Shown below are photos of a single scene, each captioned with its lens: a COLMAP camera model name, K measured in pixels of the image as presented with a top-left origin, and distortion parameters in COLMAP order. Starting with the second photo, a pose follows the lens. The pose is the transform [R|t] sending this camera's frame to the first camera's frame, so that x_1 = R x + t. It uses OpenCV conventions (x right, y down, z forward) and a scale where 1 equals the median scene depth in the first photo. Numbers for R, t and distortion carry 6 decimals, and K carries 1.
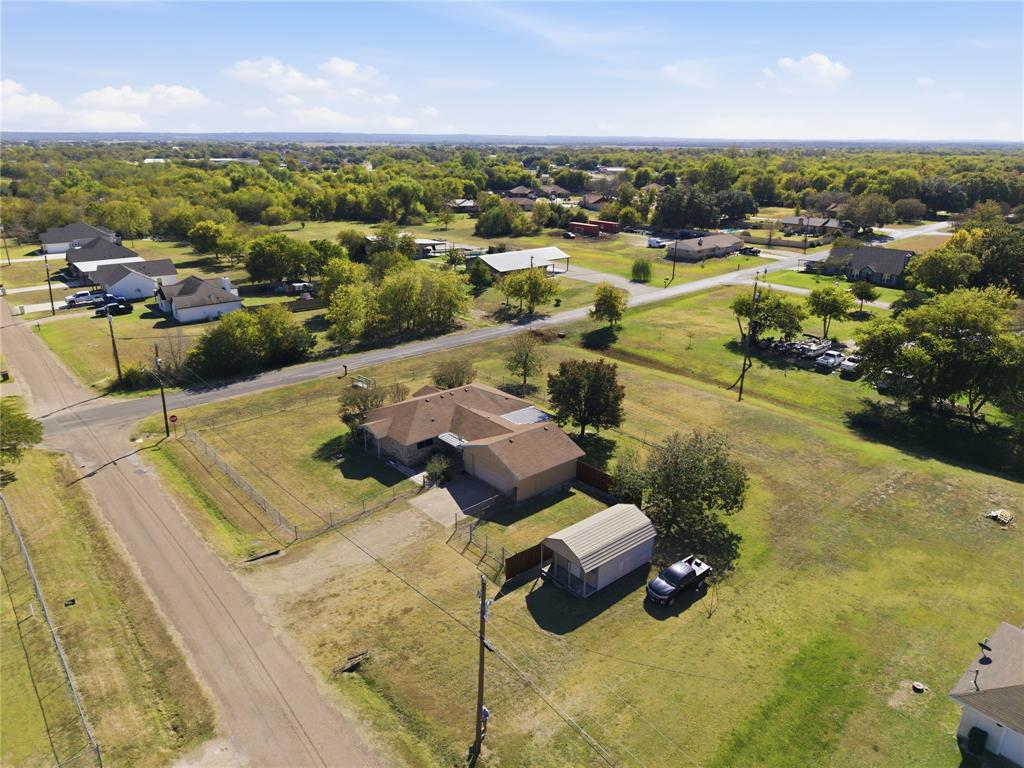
lens RADIAL K [[684.5, 0, 512.0], [0, 684.5, 384.0], [0, 0, 1]] dist [0.045498, -0.071808]
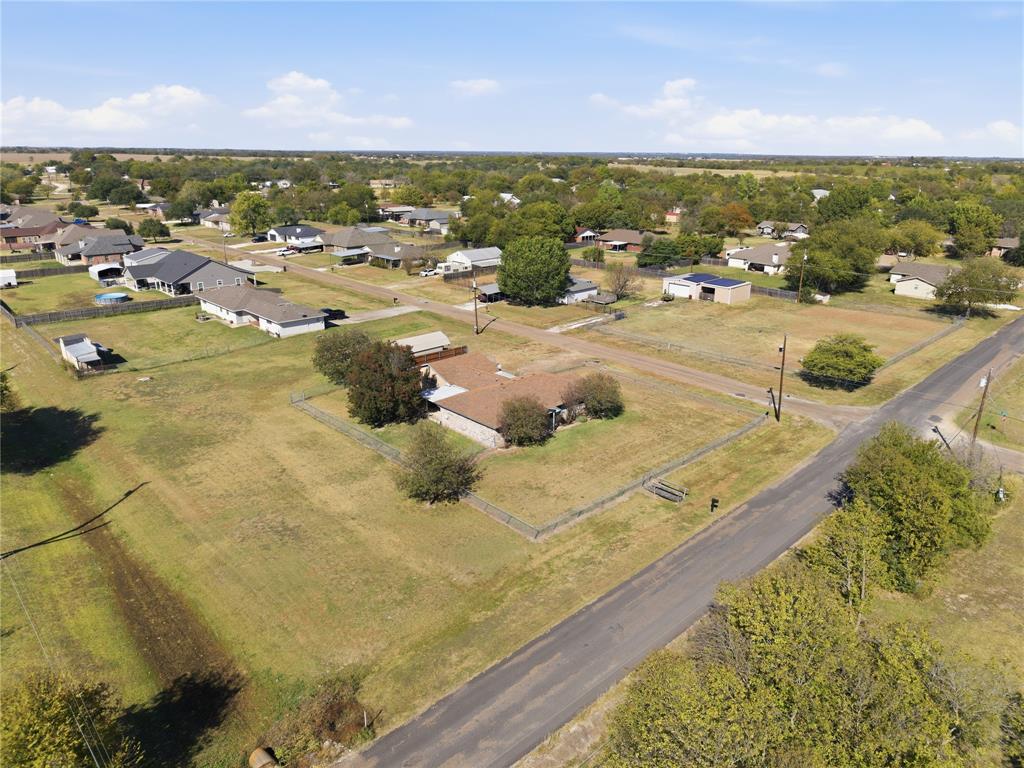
lens RADIAL K [[684.5, 0, 512.0], [0, 684.5, 384.0], [0, 0, 1]] dist [0.045498, -0.071808]
pose [[-0.999164, -0.005120, -0.040559, -0.045266], [-0.029168, 0.784434, 0.619526, -0.682020], [0.028644, 0.620191, -0.783928, 1.964446]]
